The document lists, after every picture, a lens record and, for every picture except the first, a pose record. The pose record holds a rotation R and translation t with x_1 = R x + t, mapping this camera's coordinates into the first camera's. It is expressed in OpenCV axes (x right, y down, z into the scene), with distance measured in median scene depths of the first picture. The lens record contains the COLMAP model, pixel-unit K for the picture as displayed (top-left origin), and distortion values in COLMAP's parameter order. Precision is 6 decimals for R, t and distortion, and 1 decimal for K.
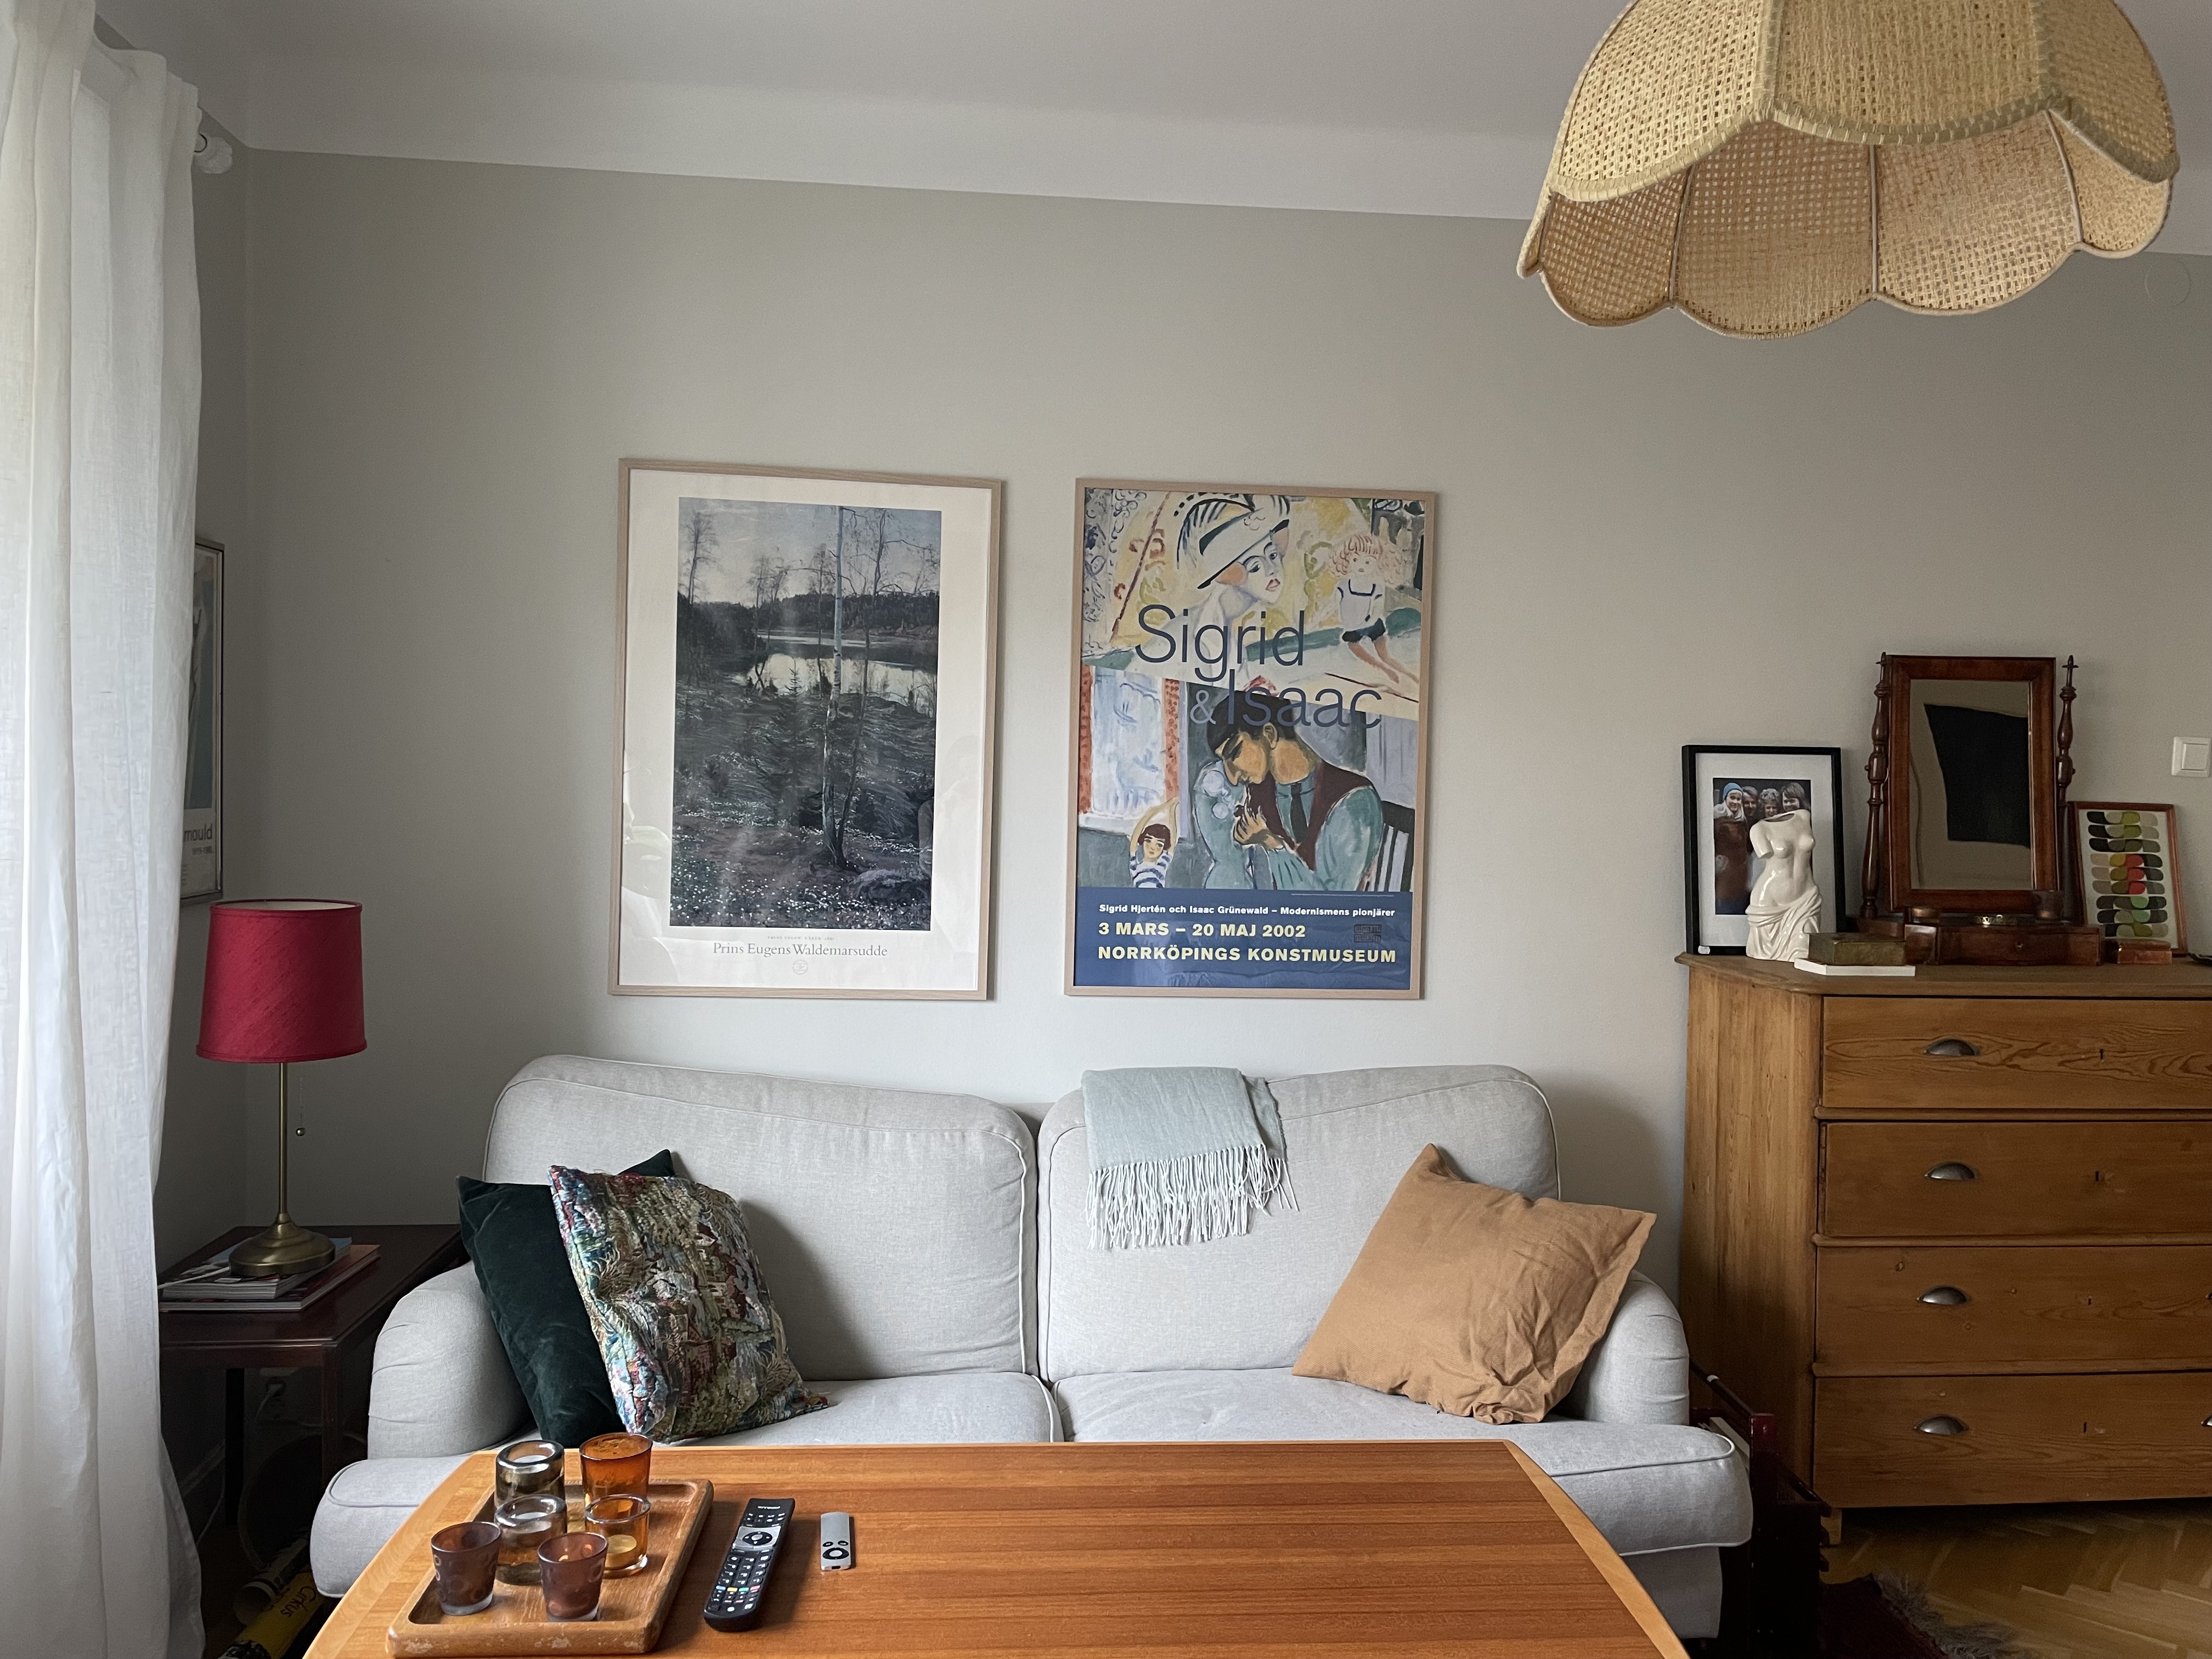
lens RADIAL K [[1665.5, 0, 1114.0], [0, 1665.5, 818.9], [0, 0, 1]] dist [0.090737, -0.113854]
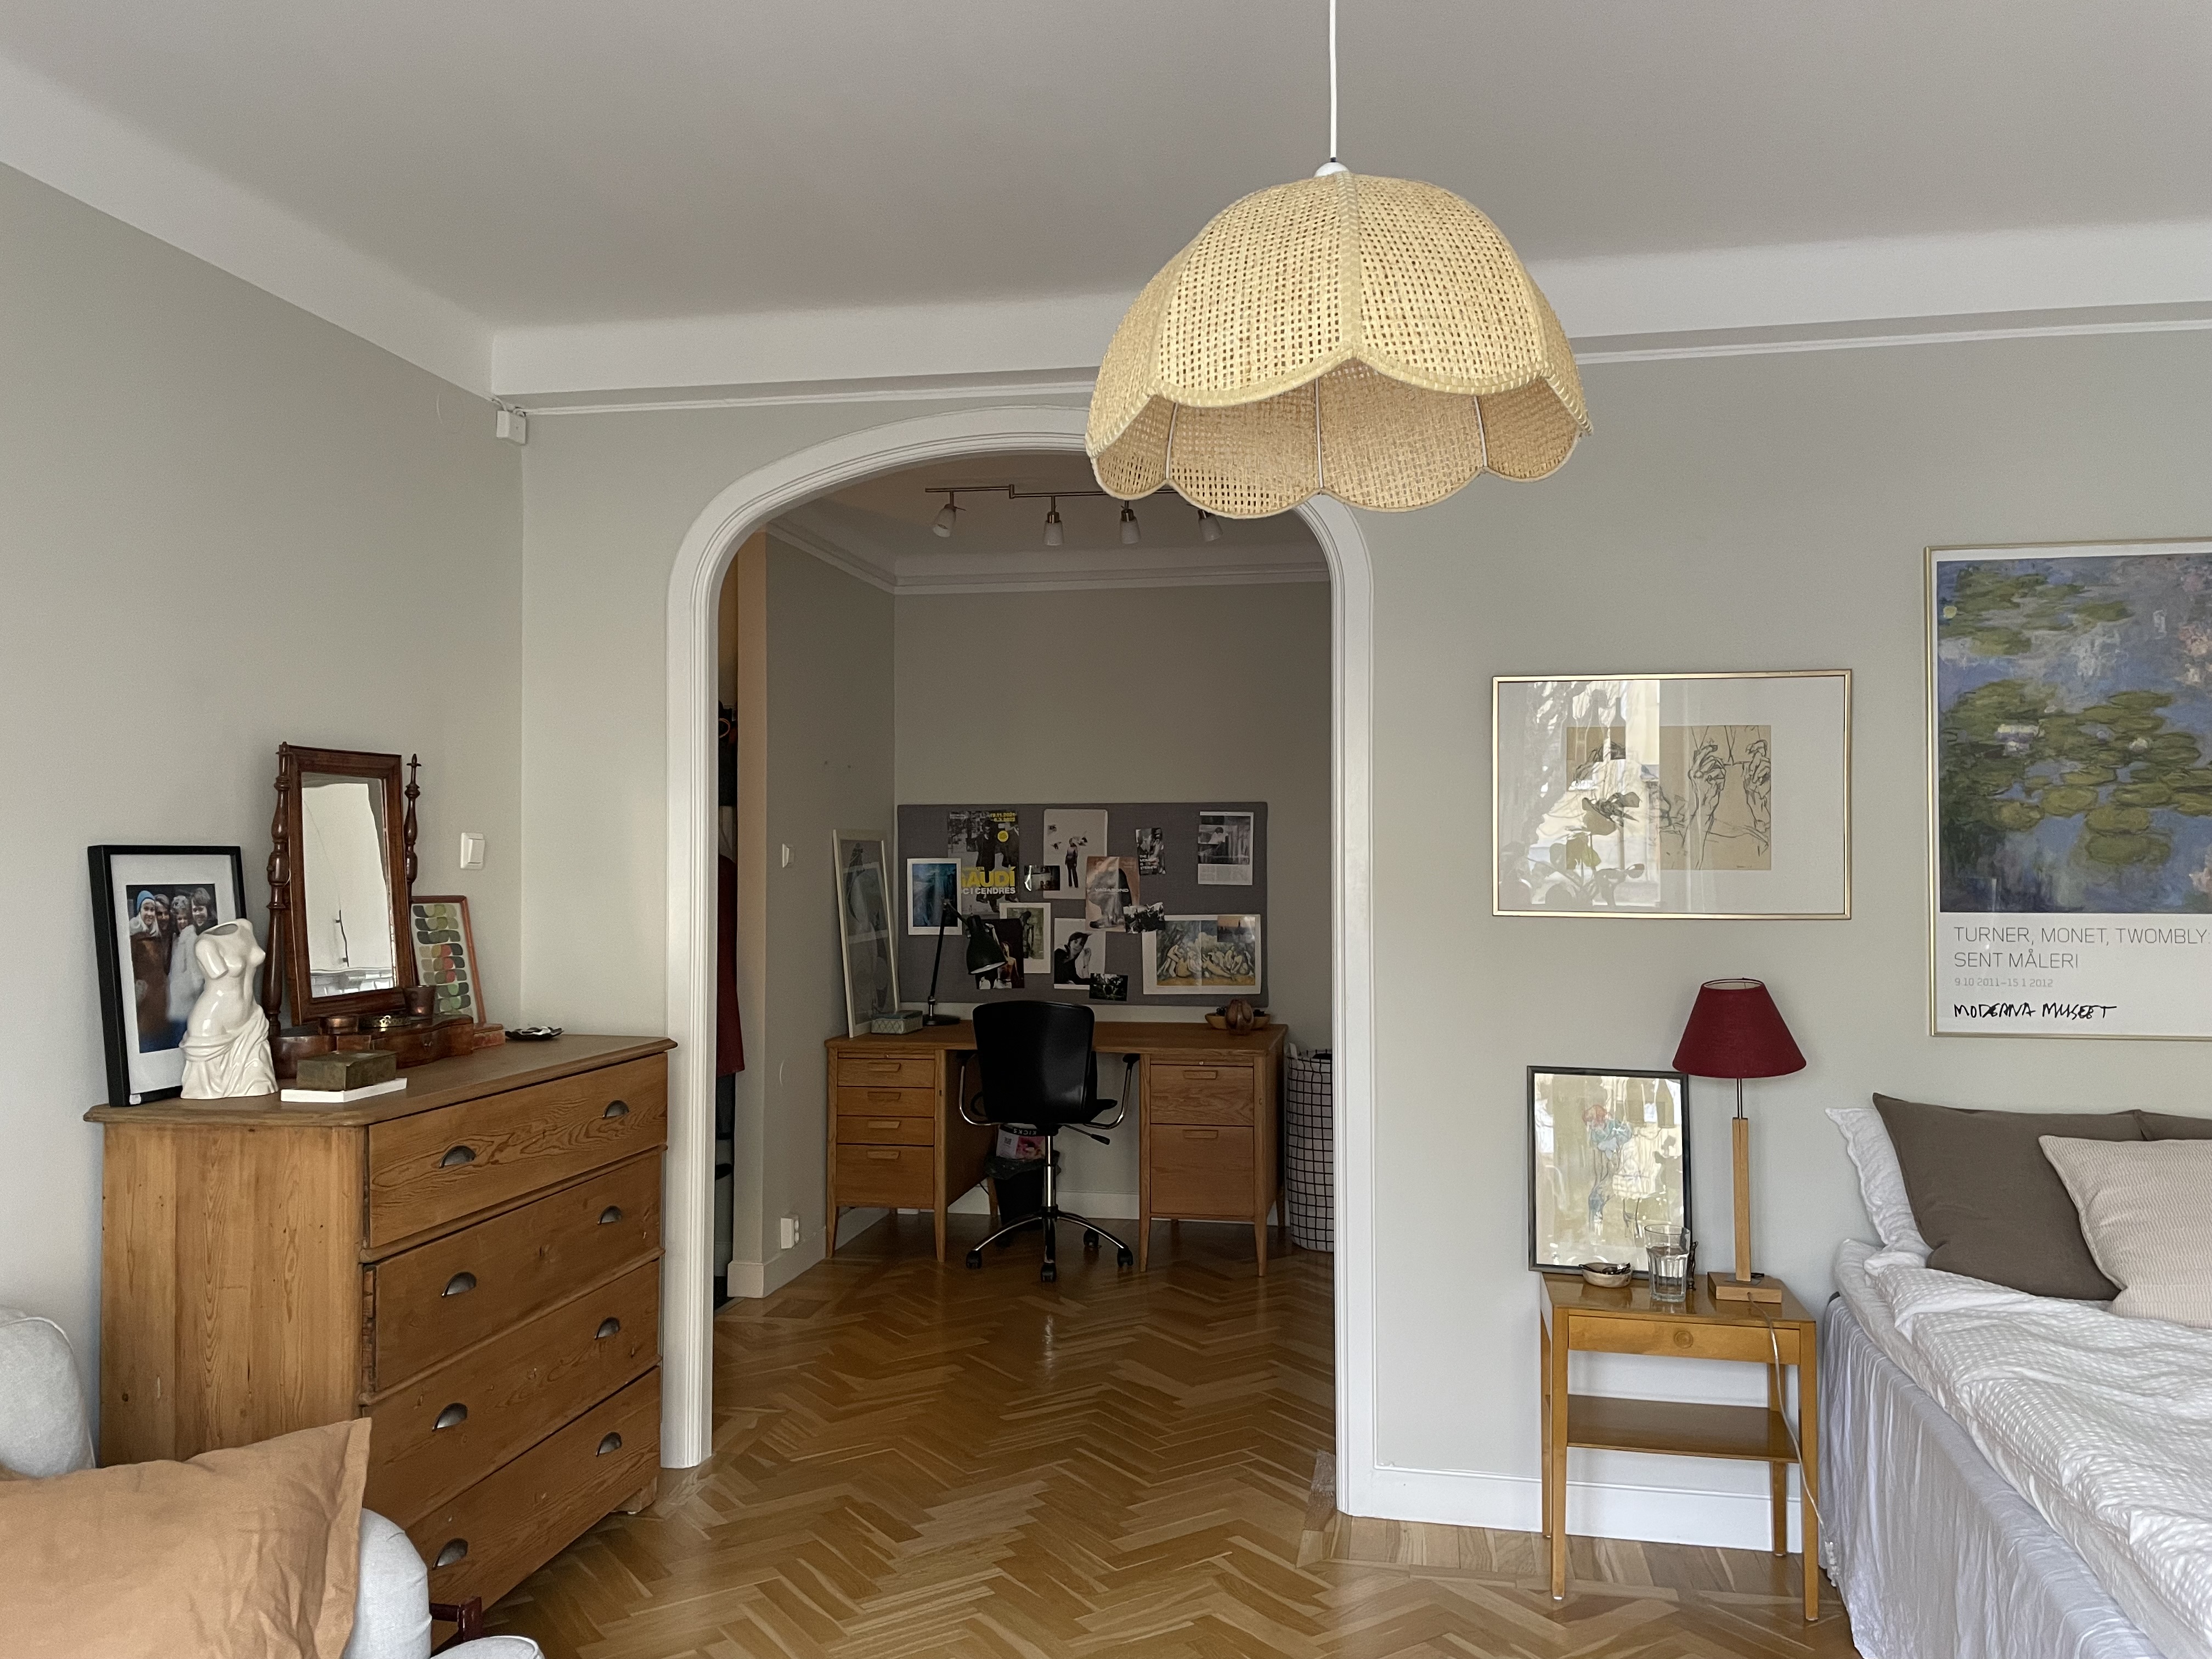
lens RADIAL K [[1665.5, 0, 1114.0], [0, 1665.5, 818.9], [0, 0, 1]] dist [0.090737, -0.113854]
pose [[0.288307, 0.004657, 0.957527, -0.289818], [0.037817, 0.999153, -0.016246, -0.025142], [-0.956791, 0.040894, 0.287887, 0.308664]]
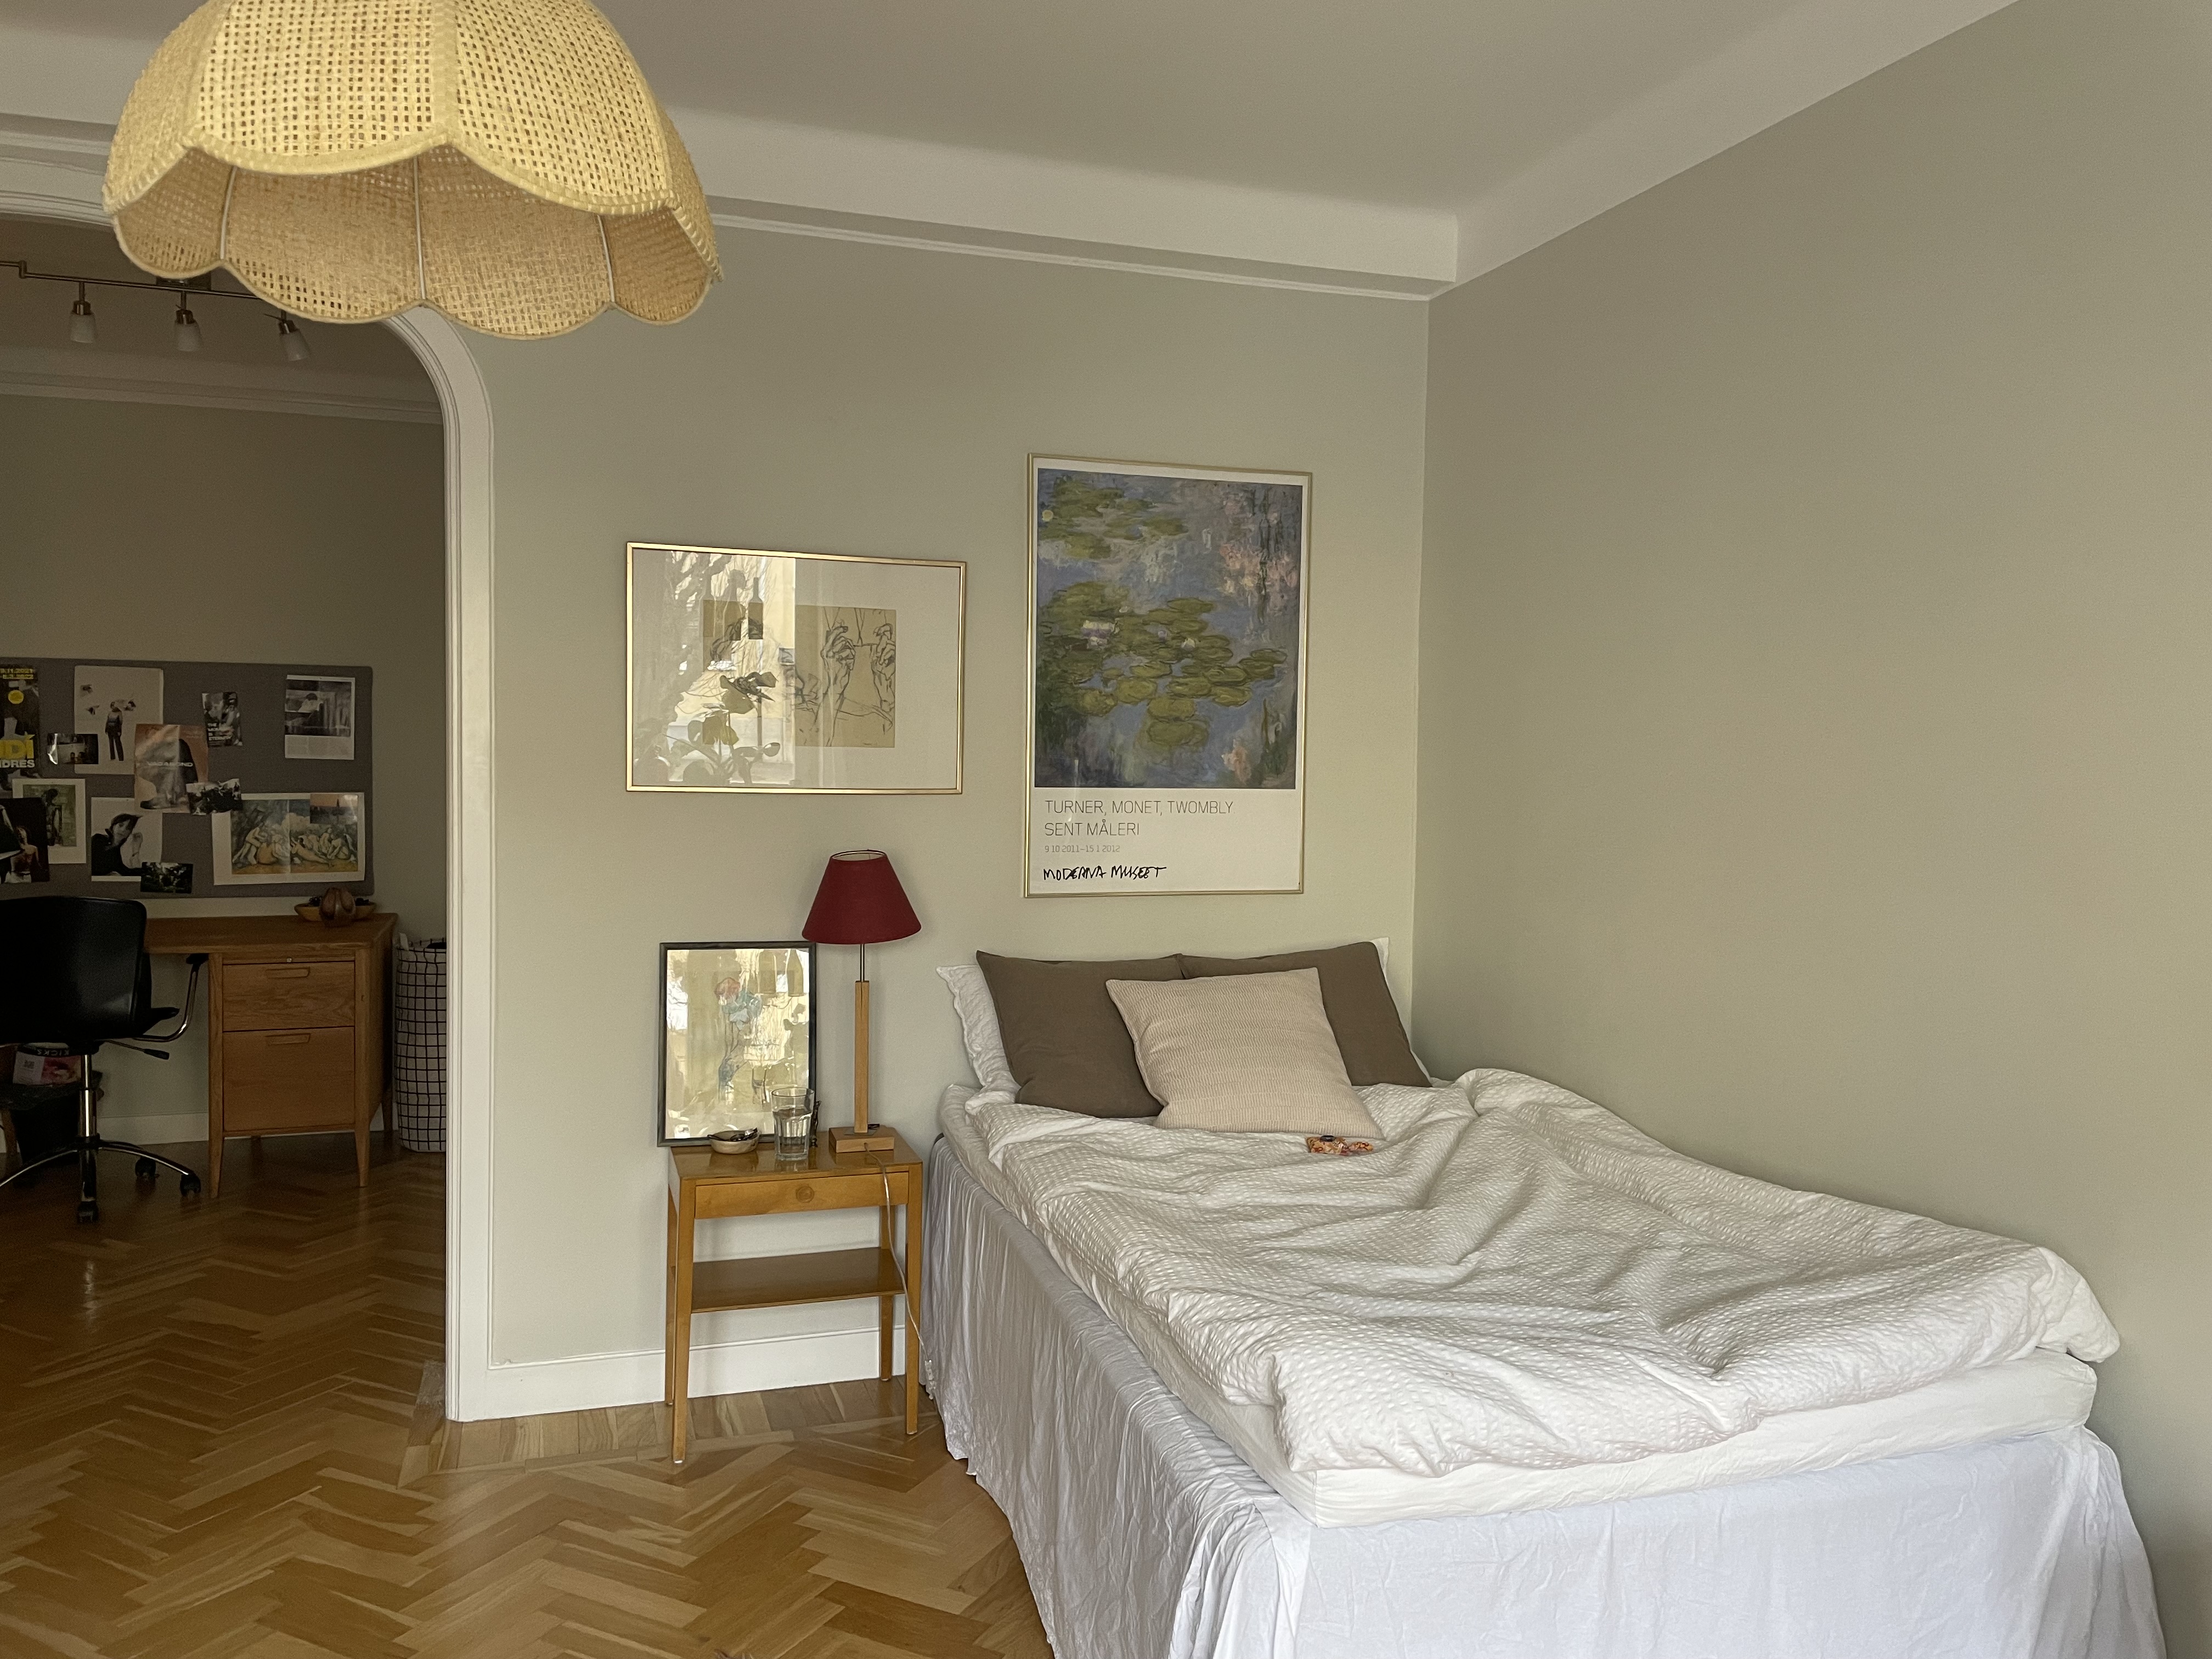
lens RADIAL K [[1665.5, 0, 1114.0], [0, 1665.5, 818.9], [0, 0, 1]] dist [0.090737, -0.113854]
pose [[-0.207139, -0.063782, 0.976230, -0.271410], [0.016687, 0.997497, 0.068712, -0.020515], [-0.978169, 0.030524, -0.205557, 0.305758]]
